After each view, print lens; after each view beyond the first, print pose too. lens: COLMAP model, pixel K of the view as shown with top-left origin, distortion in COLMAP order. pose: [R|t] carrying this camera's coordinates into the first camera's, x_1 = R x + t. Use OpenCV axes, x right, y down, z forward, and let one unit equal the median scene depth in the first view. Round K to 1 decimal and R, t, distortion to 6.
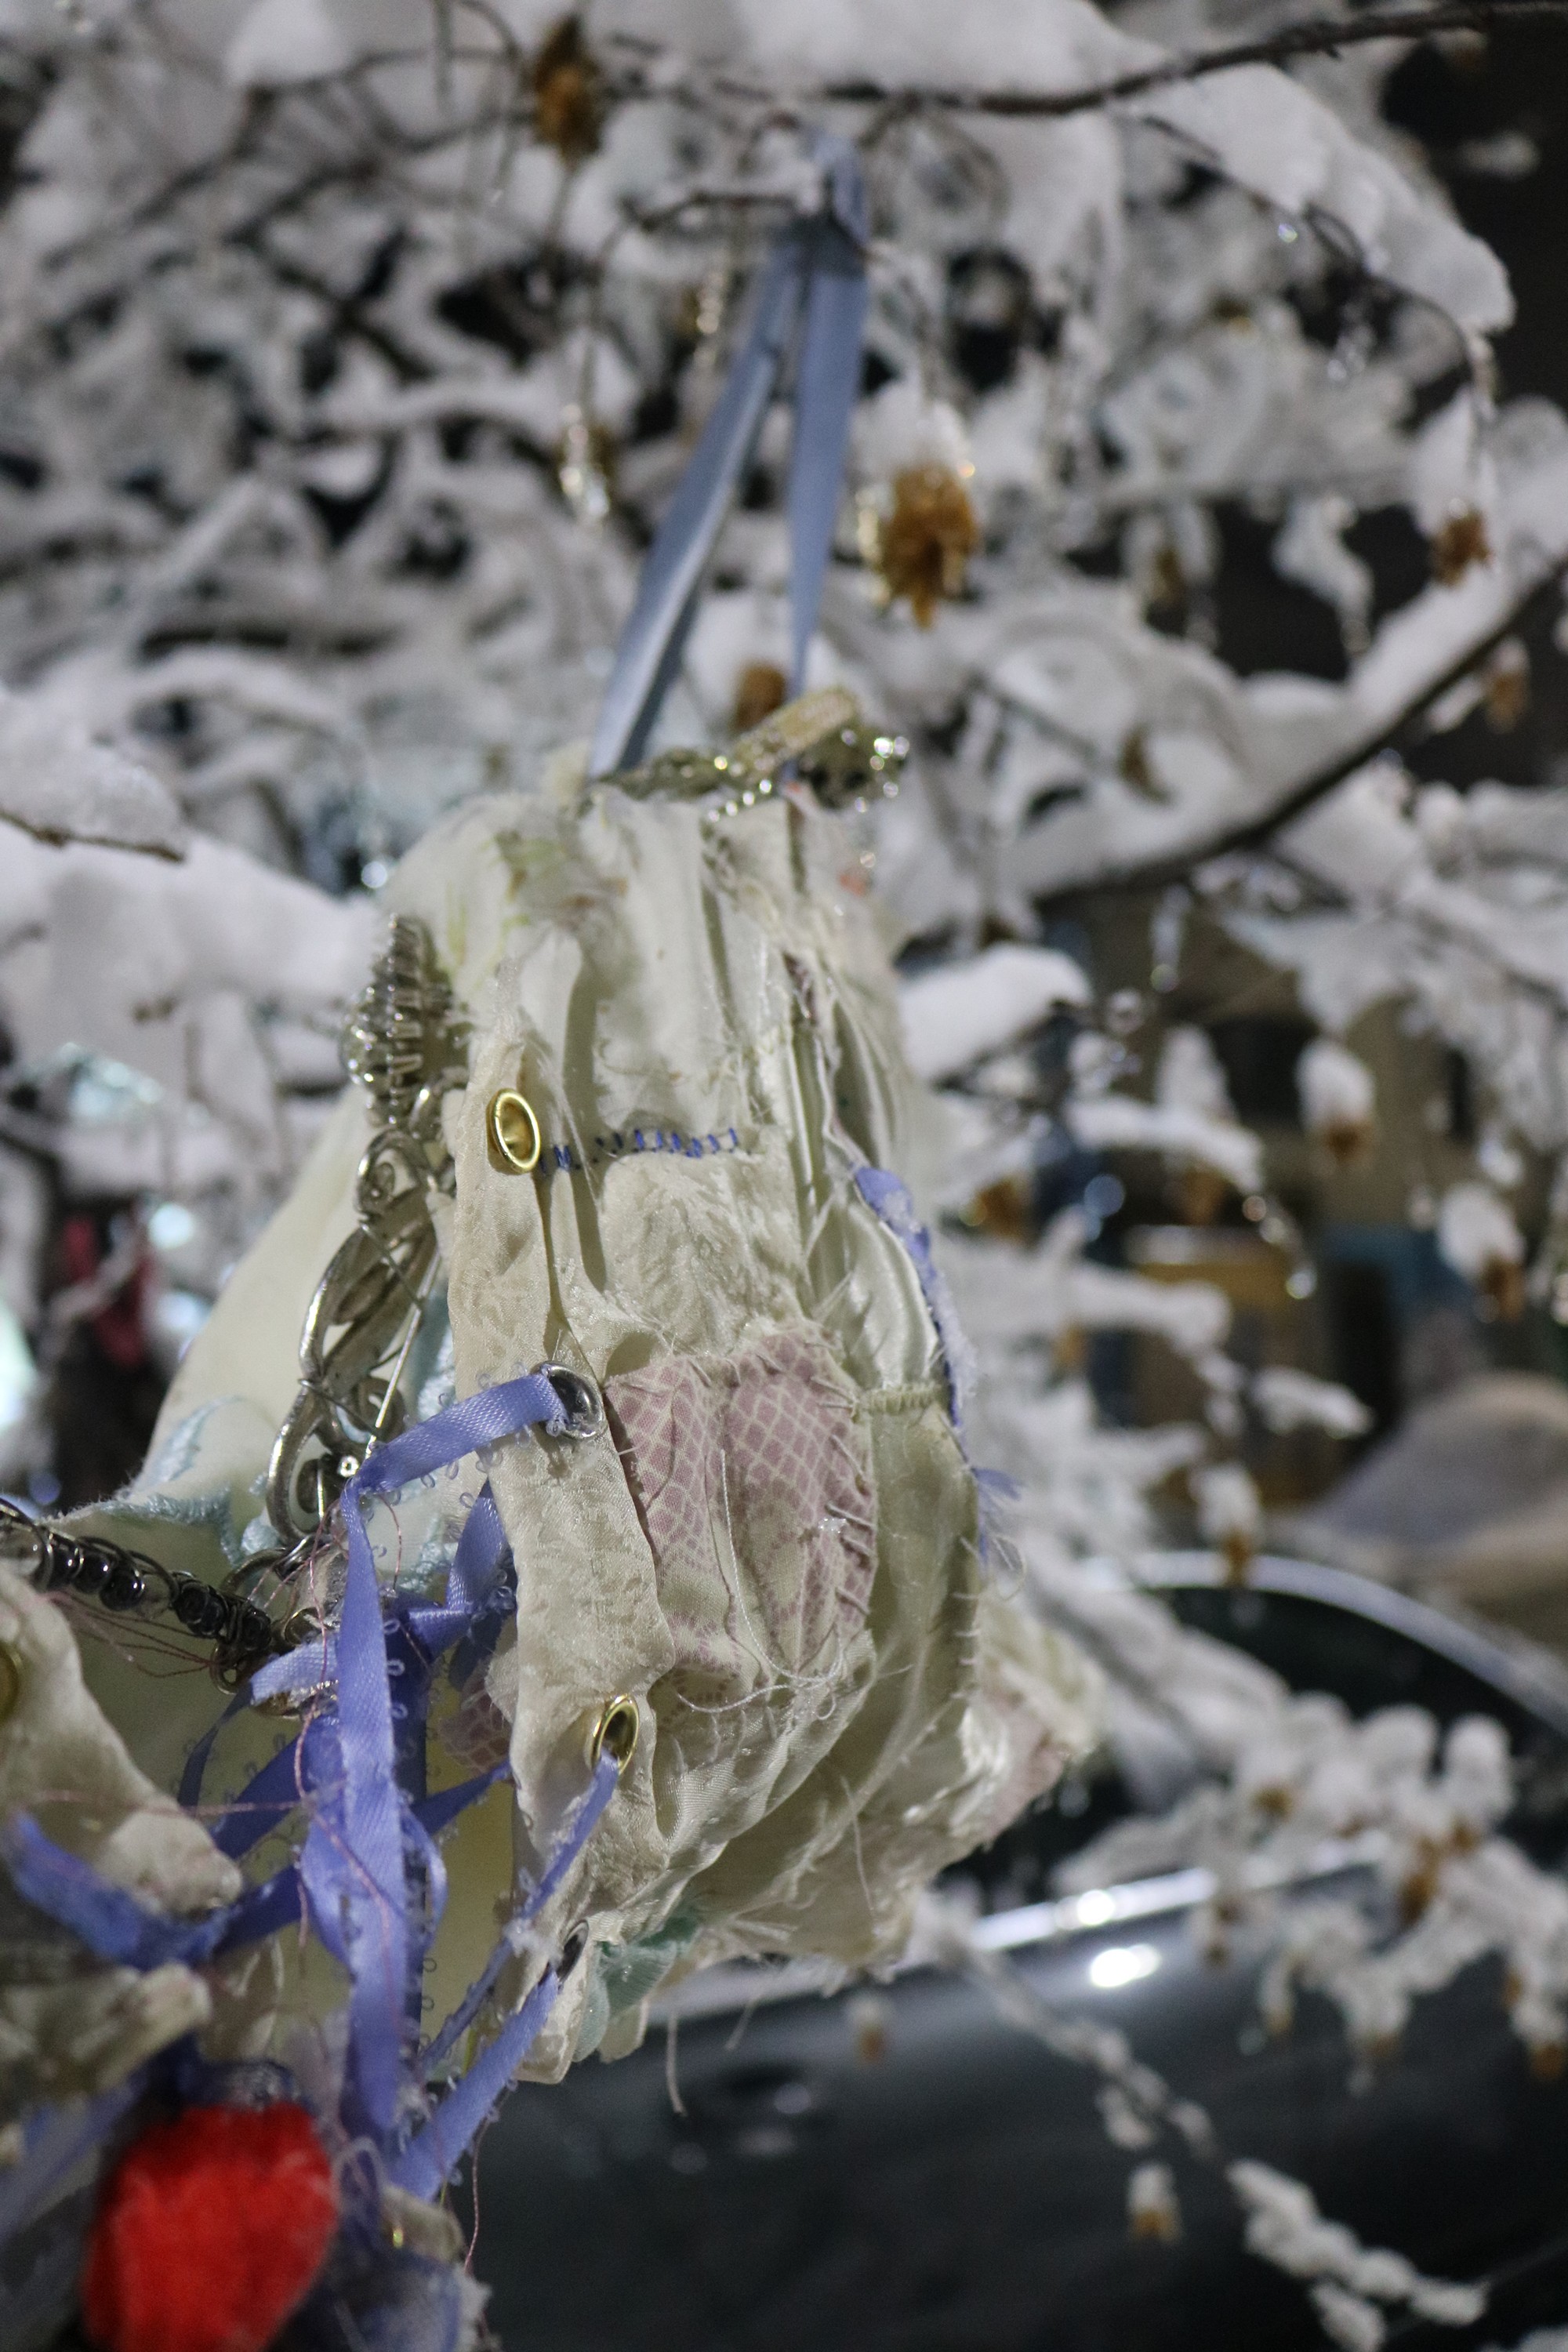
lens RADIAL K [[1925.6, 0, 783.3], [0, 1925.6, 1138.6], [0, 0, 1]] dist [-0.158502, 0.141886]
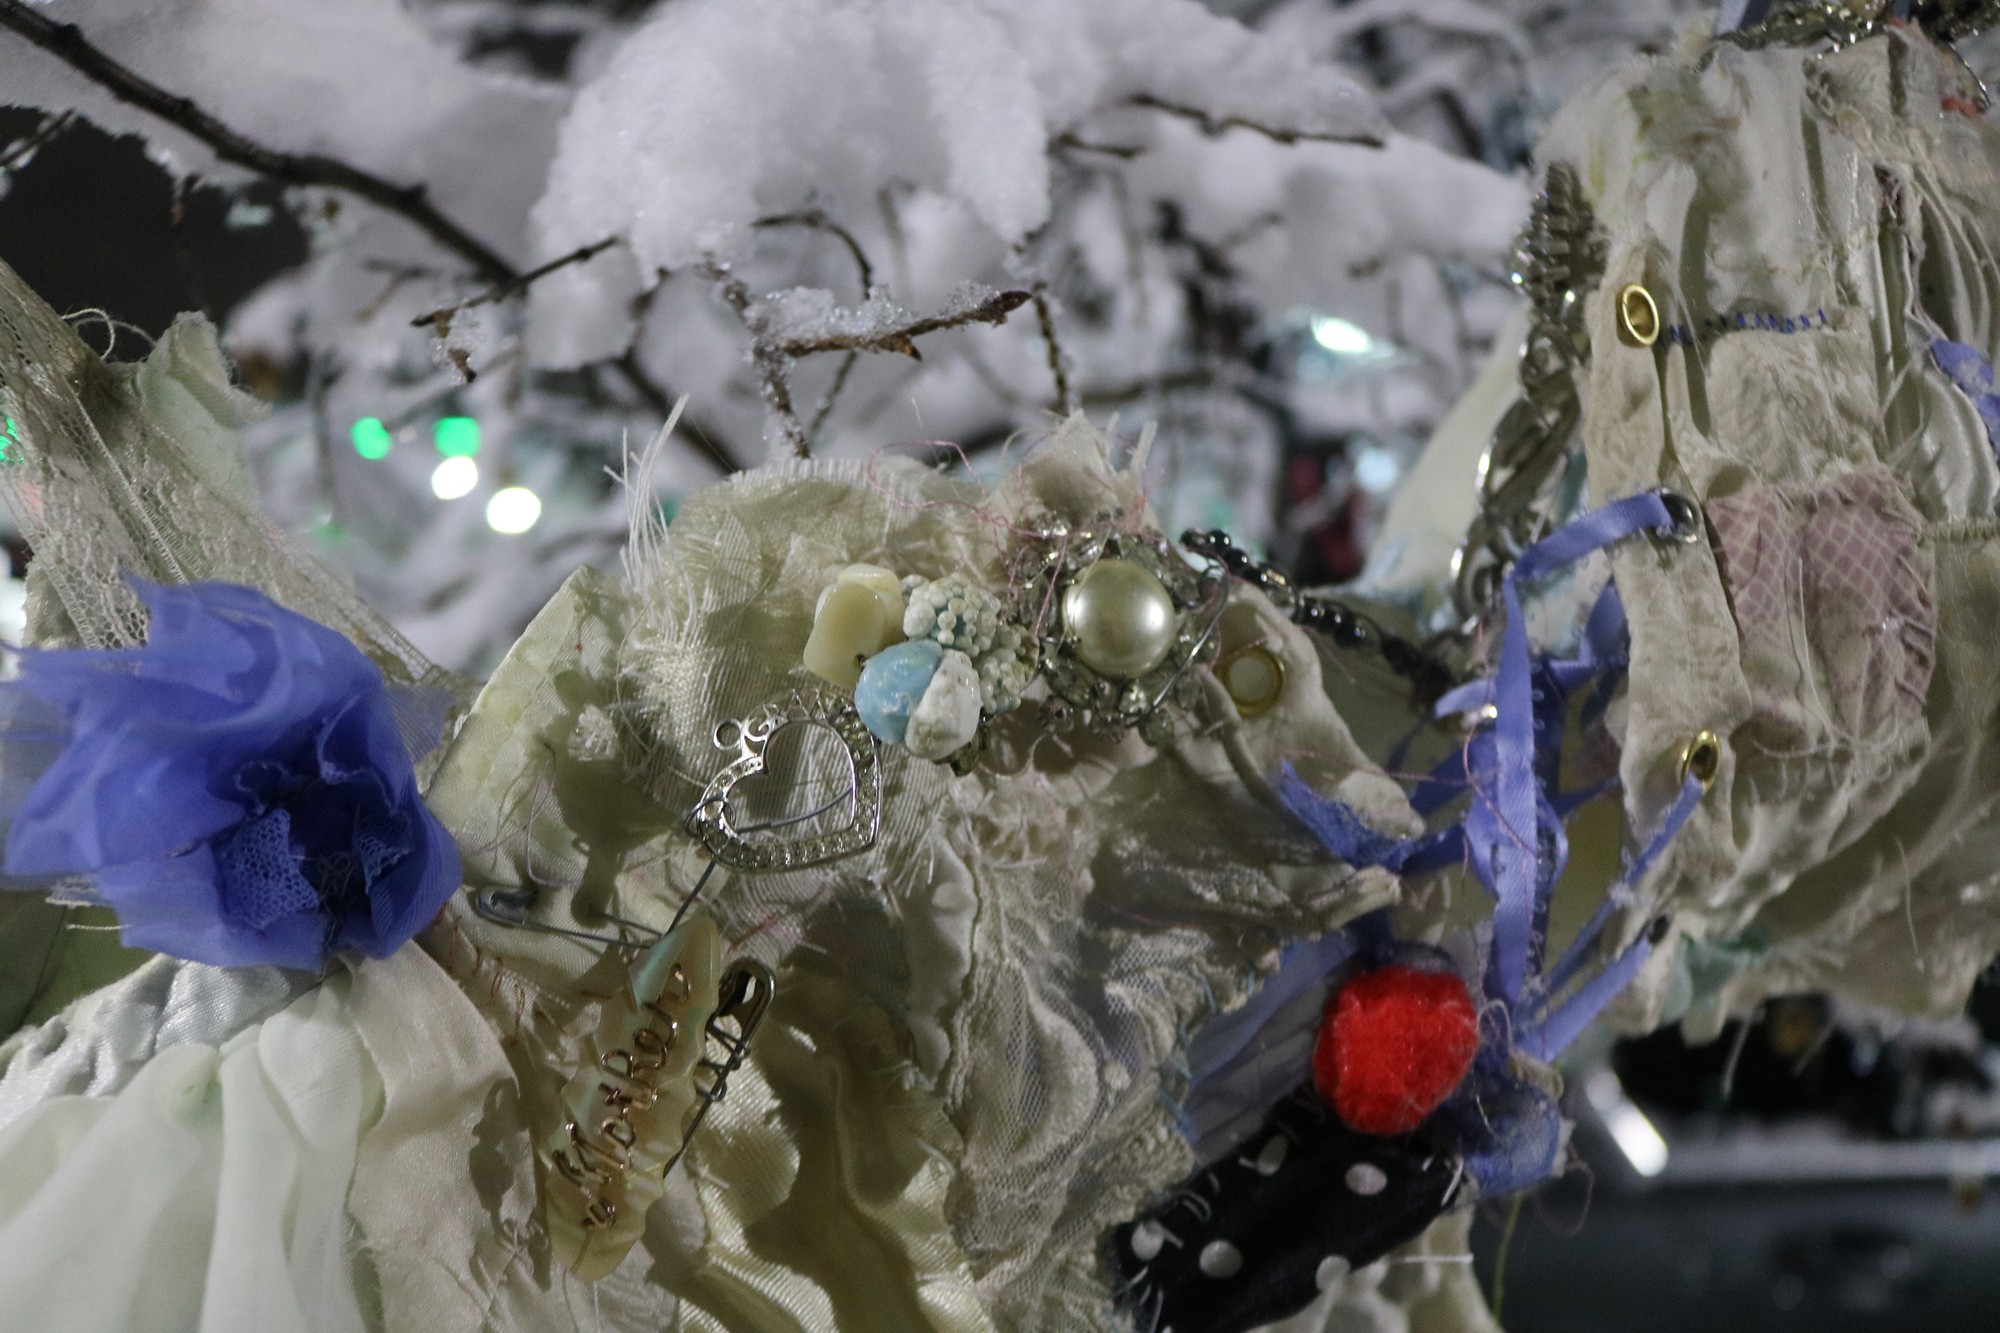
lens RADIAL K [[1637.4, 0, 1000.0], [0, 1637.4, 666.5], [0, 0, 1]] dist [-0.158502, 0.141886]
pose [[0.858642, 0.048746, -0.510253, 0.052613], [0.031227, 0.988644, 0.146995, 0.059475], [0.511625, -0.142150, 0.847369, -0.182304]]
